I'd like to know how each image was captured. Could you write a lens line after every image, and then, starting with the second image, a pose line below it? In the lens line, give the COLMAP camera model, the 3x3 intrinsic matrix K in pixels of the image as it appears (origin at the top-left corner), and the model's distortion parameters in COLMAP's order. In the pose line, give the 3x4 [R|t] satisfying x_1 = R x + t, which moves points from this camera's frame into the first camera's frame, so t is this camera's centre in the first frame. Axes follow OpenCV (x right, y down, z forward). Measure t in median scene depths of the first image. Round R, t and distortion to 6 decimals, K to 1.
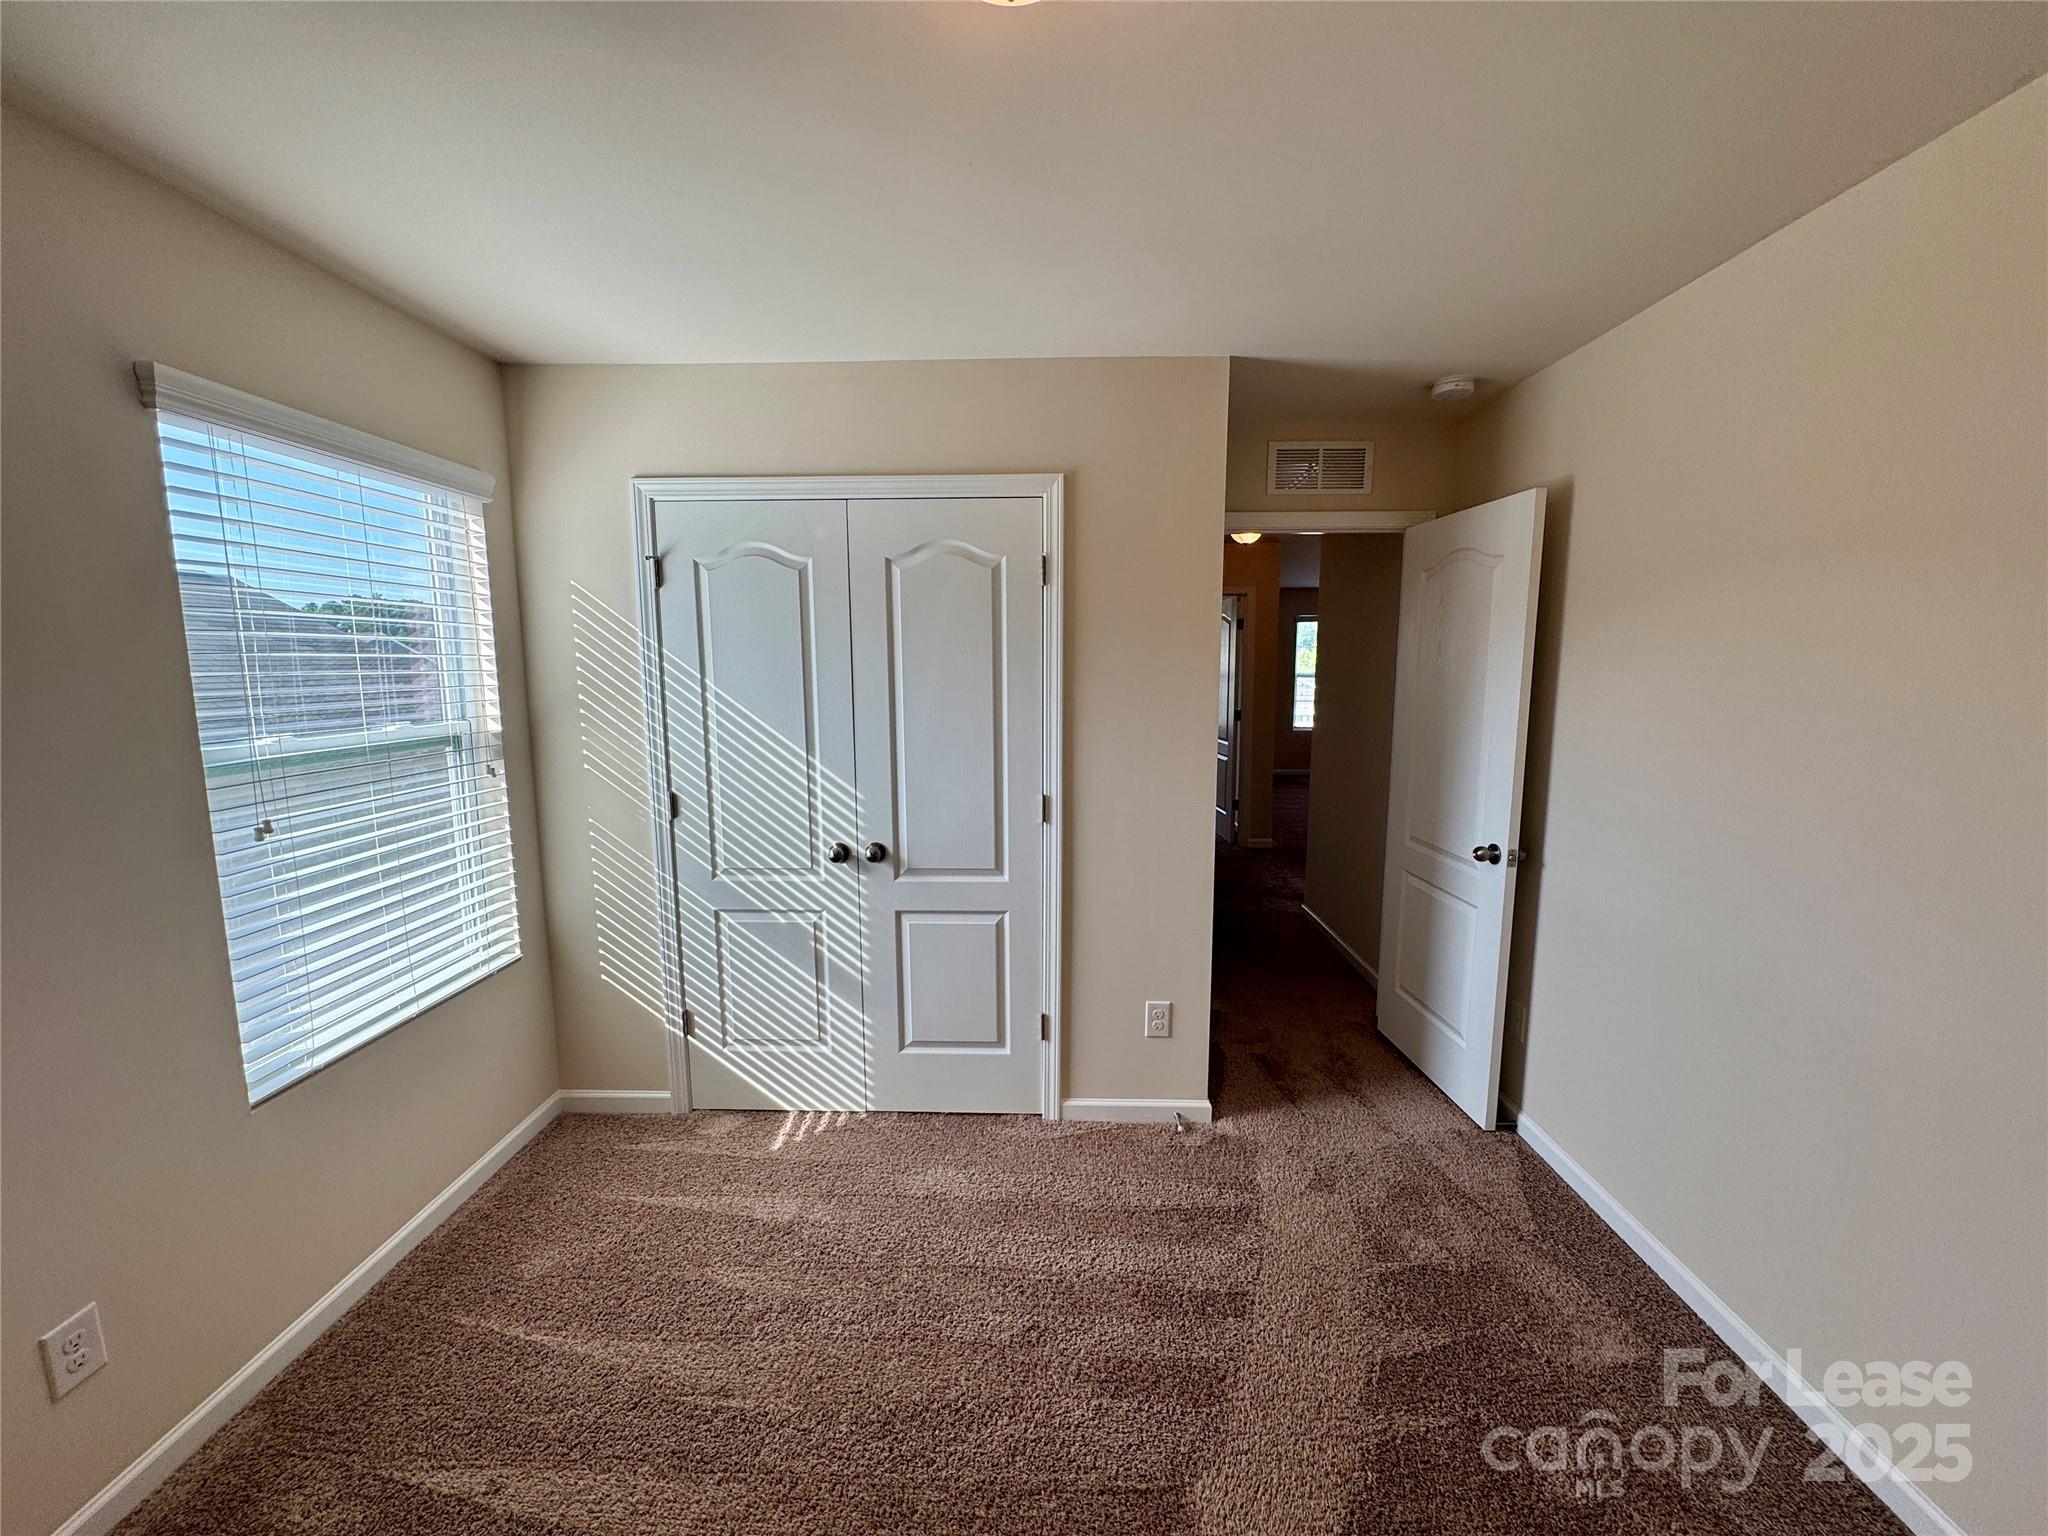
lens RADIAL K [[809.4, 0, 1022.8], [0, 809.4, 771.4], [0, 0, 1]] dist [-0.002702, 0.000095]
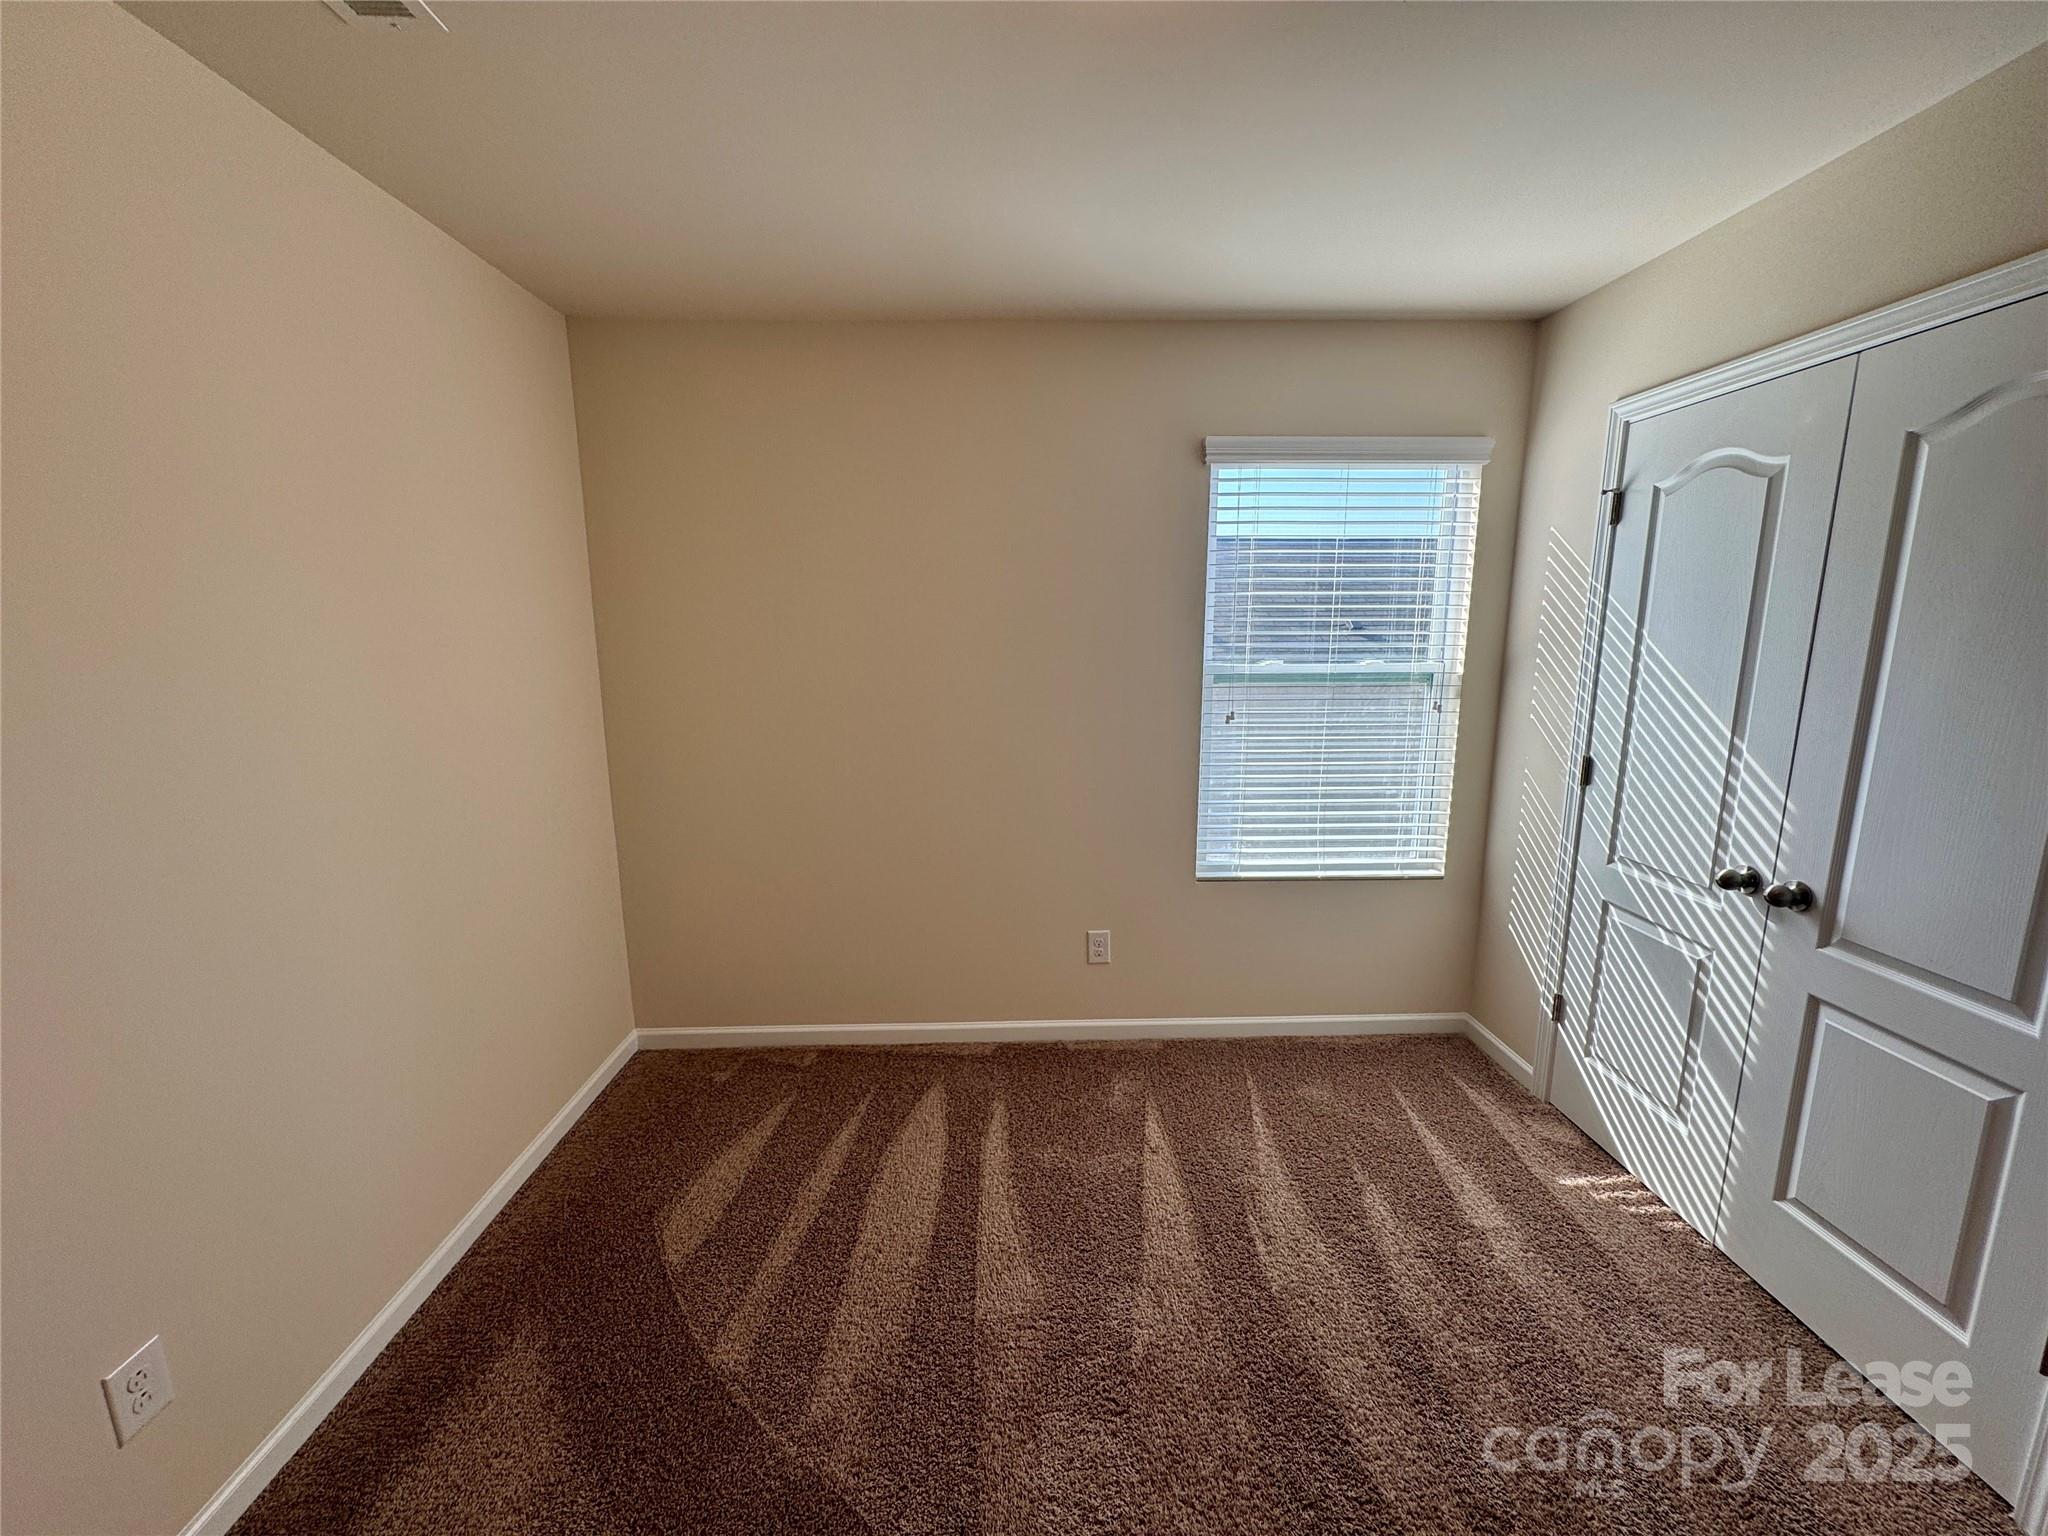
lens RADIAL K [[809.4, 0, 1025.5], [0, 809.4, 770.6], [0, 0, 1]] dist [-0.002702, 0.000095]
pose [[0.063883, 0.183515, -0.980939, 0.407674], [-0.129868, 0.976117, 0.174156, -0.033368], [0.989471, 0.116266, 0.086190, 0.305762]]
